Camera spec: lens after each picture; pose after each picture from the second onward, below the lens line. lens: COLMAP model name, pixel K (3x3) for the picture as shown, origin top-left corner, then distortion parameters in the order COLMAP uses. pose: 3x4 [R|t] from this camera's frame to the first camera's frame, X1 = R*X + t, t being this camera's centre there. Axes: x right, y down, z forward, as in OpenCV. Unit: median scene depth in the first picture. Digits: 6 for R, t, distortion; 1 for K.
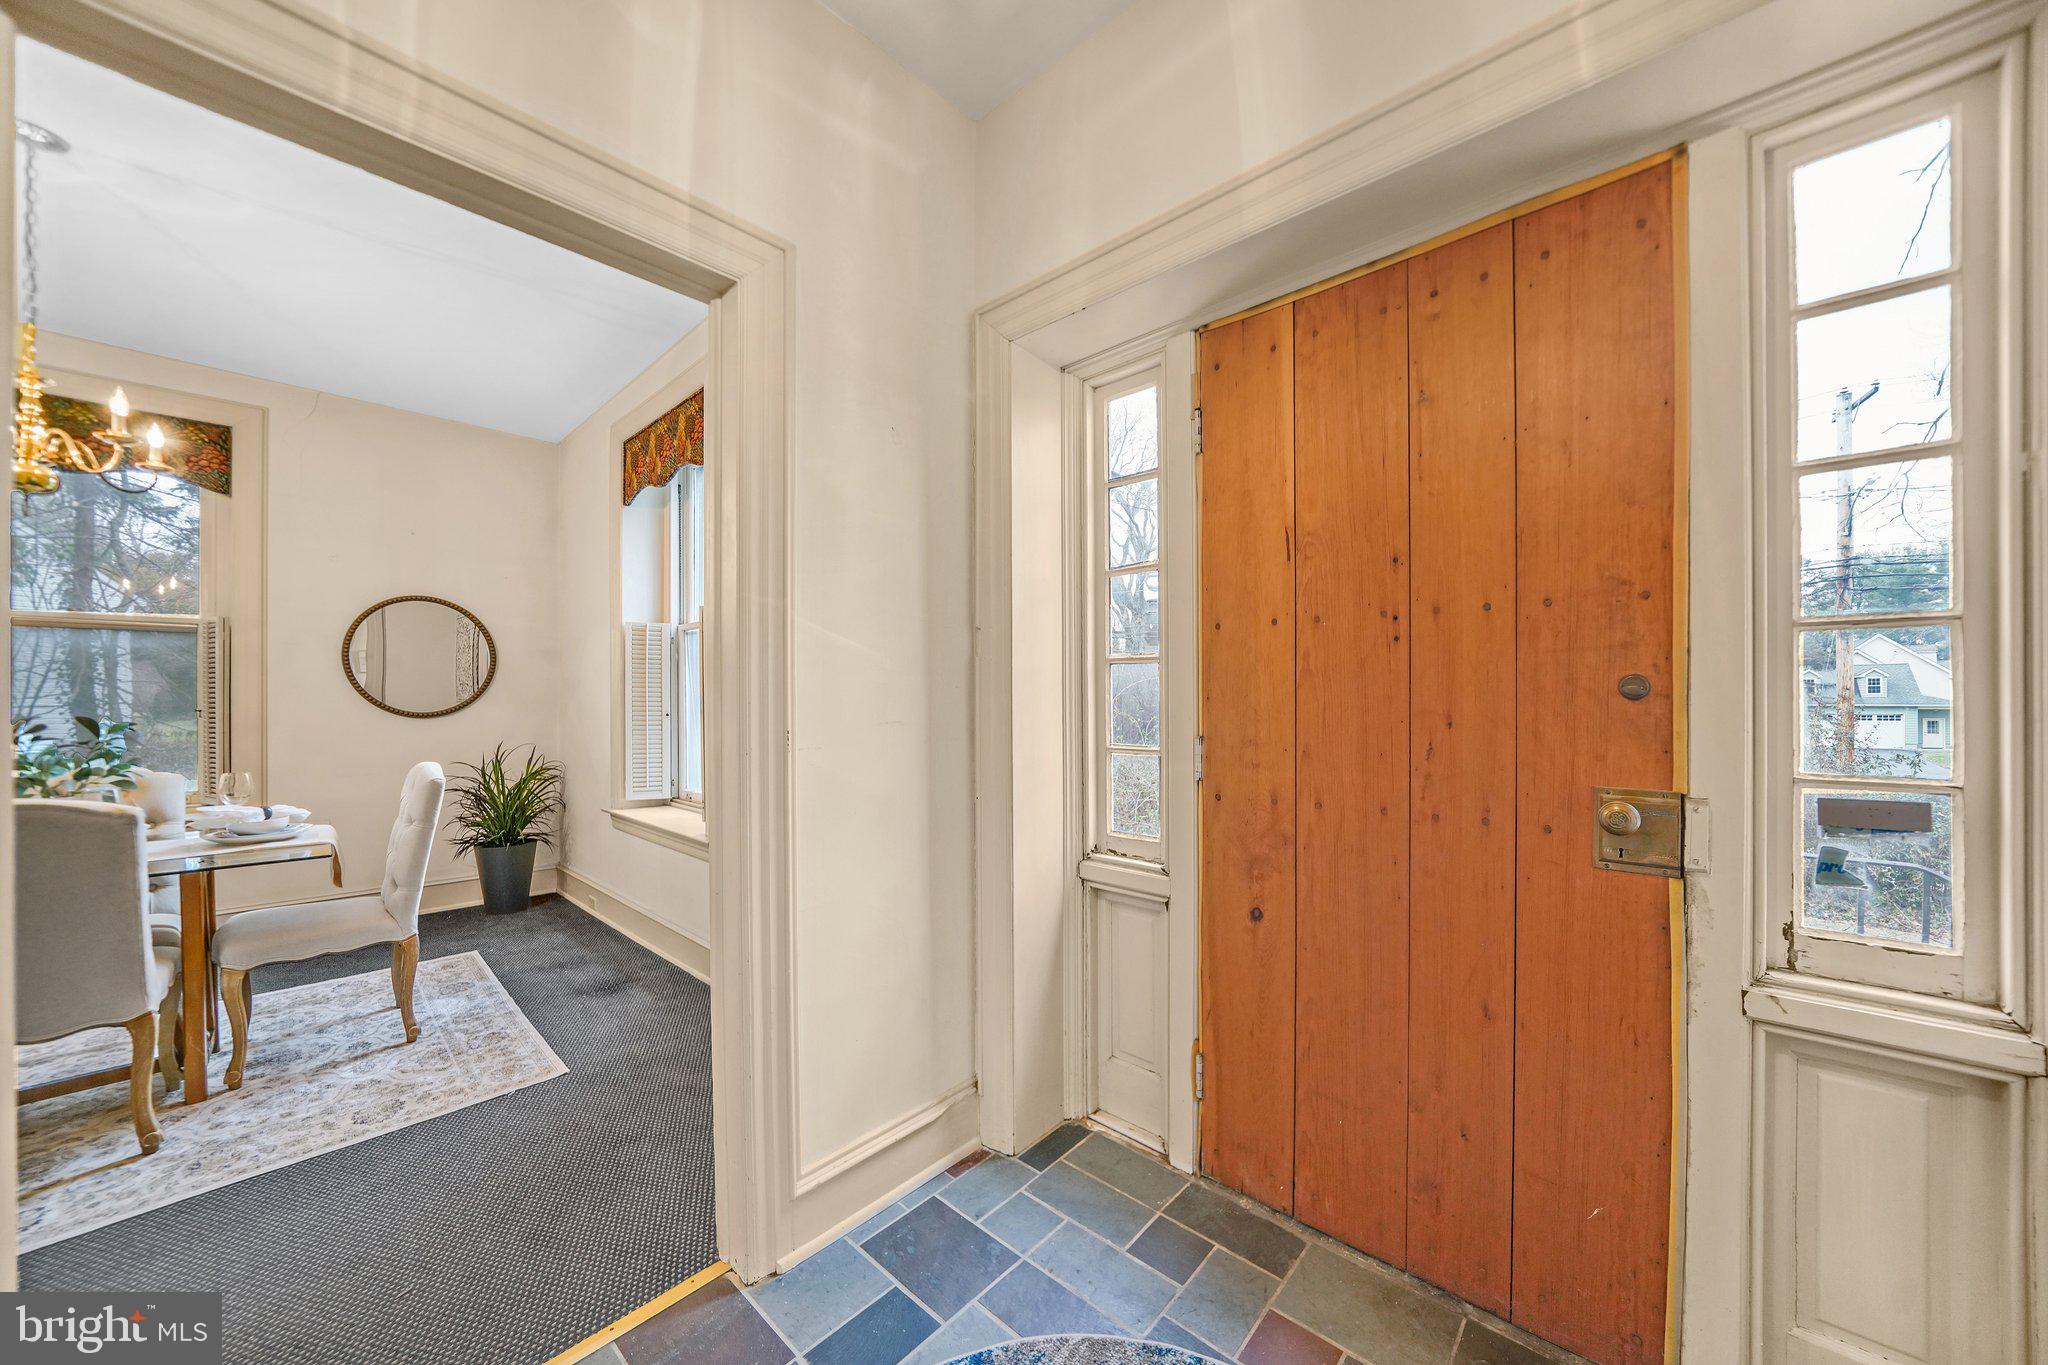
lens RADIAL K [[708.8, 0, 1031.2], [0, 708.8, 693.0], [0, 0, 1]] dist [-0.025424, 0.002088]
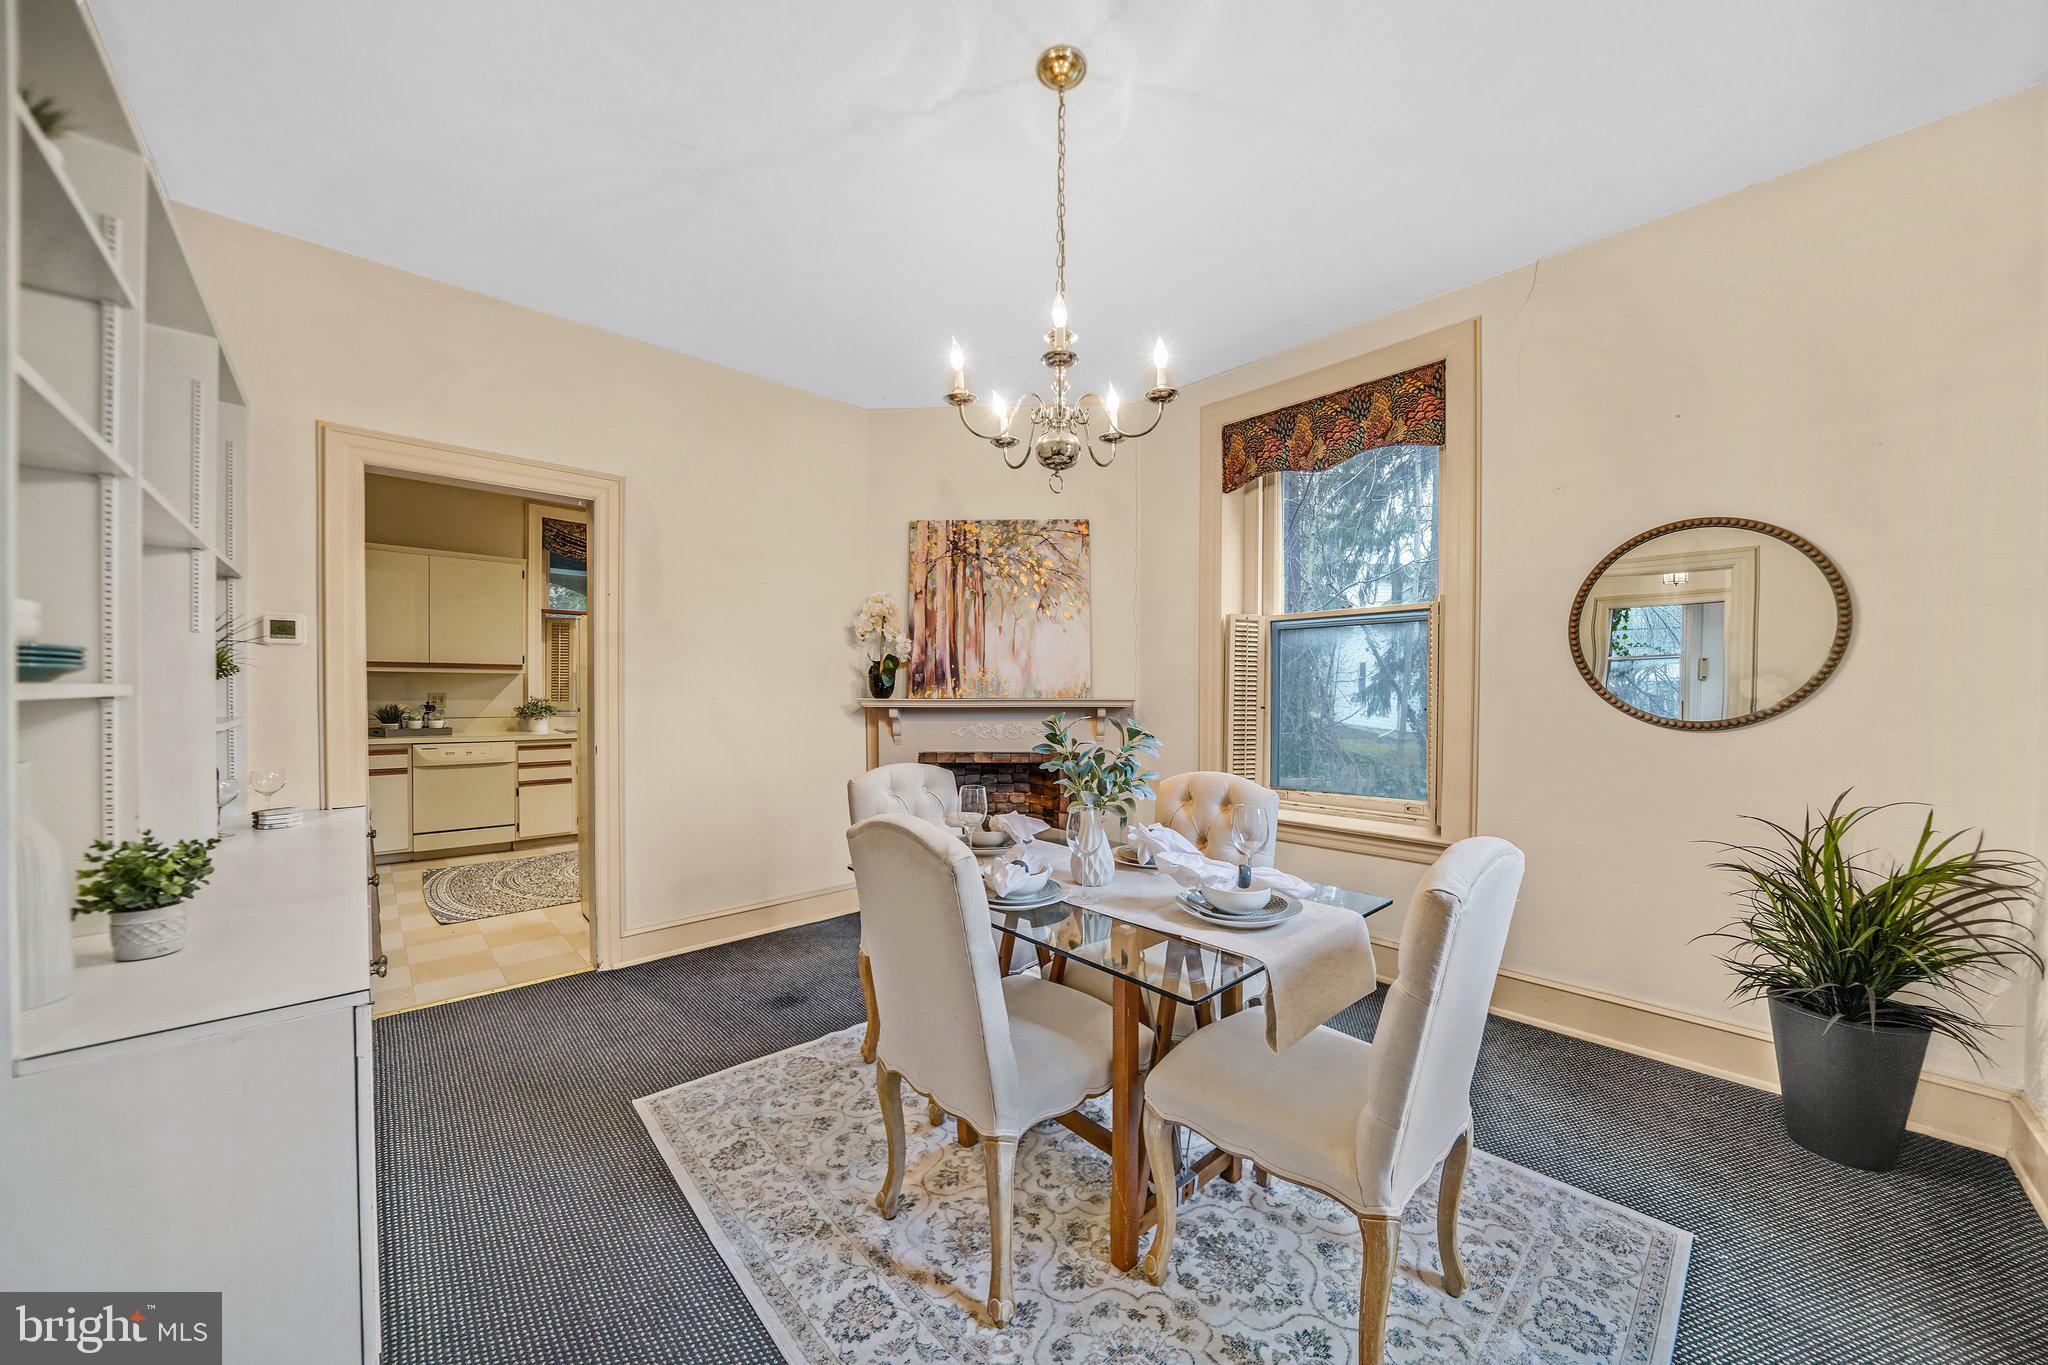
lens RADIAL K [[708.8, 0, 1031.8], [0, 708.8, 691.1], [0, 0, 1]] dist [-0.025424, 0.002088]
pose [[-0.068079, 0.013054, -0.997594, -0.252935], [-0.003800, 0.999904, 0.013343, -0.003354], [0.997673, 0.004700, -0.068023, 0.479402]]
